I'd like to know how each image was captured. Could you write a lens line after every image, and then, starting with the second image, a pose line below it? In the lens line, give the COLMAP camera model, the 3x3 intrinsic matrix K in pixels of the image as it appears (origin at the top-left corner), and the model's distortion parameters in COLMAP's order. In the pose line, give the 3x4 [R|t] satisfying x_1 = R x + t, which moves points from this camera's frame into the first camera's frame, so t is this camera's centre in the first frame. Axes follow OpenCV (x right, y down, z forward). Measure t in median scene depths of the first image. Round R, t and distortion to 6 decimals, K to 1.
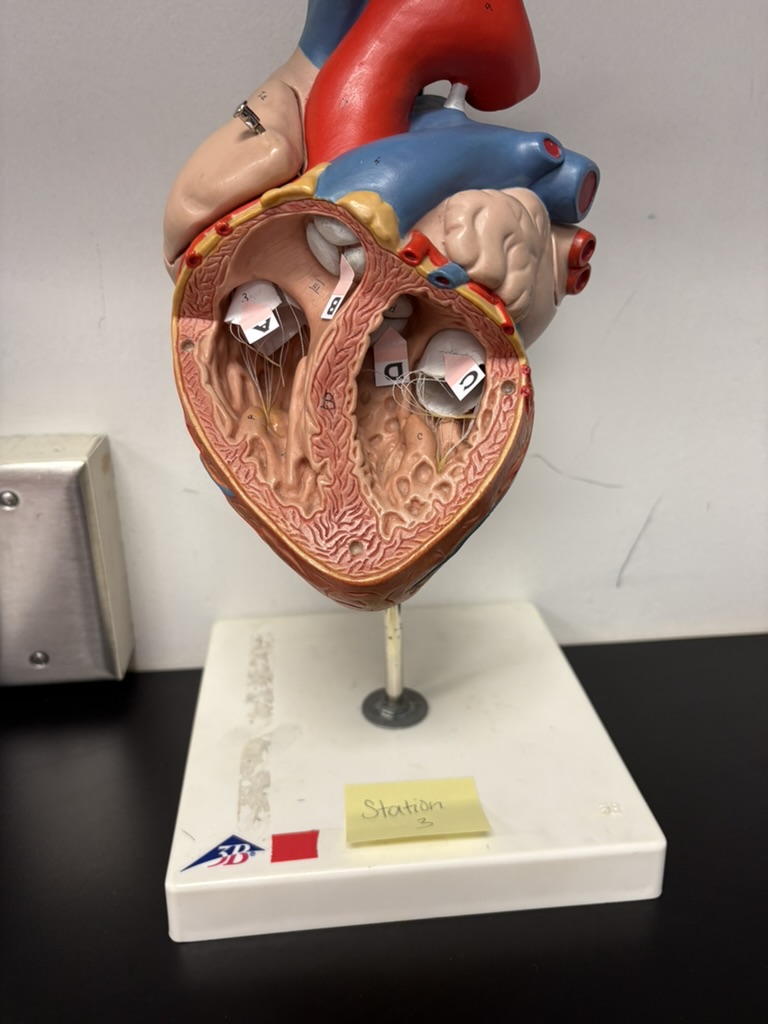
lens RADIAL K [[786.5, 0, 385.2], [0, 786.5, 513.1], [0, 0, 1]] dist [0.077795, 0.001605]
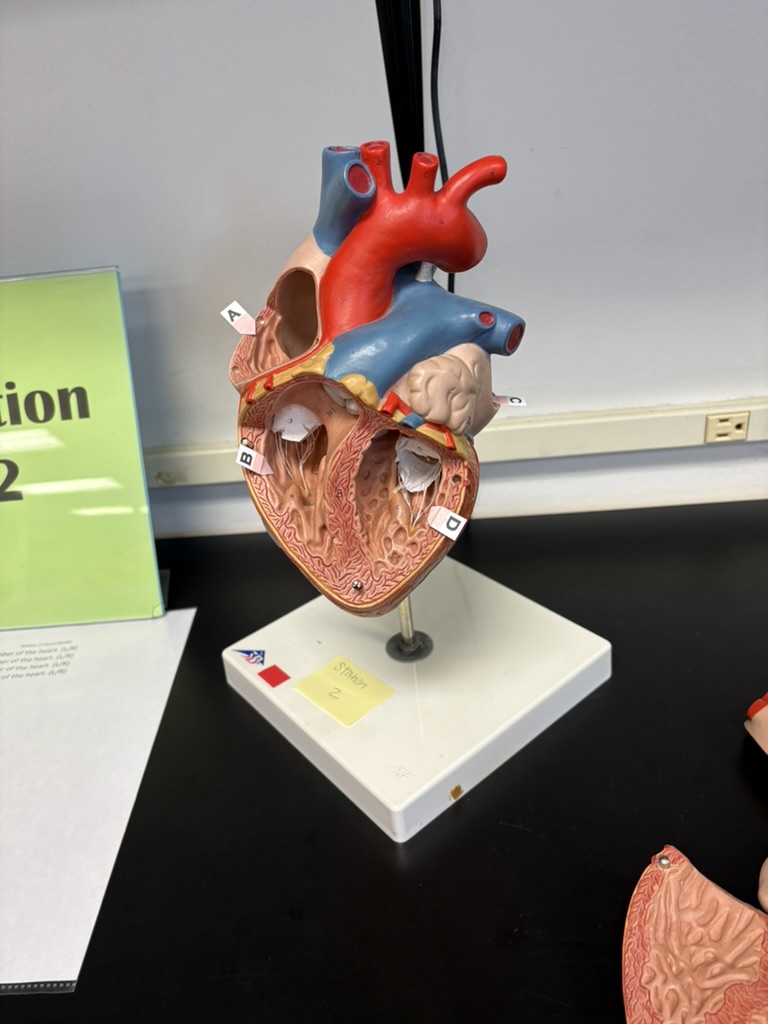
lens RADIAL K [[786.5, 0, 382.7], [0, 786.5, 514.3], [0, 0, 1]] dist [0.077795, 0.001605]
pose [[0.995953, 0.004607, -0.089757, 0.156135], [0.015257, 0.975526, 0.219356, -0.441588], [0.088571, -0.219838, 0.971507, -0.524588]]
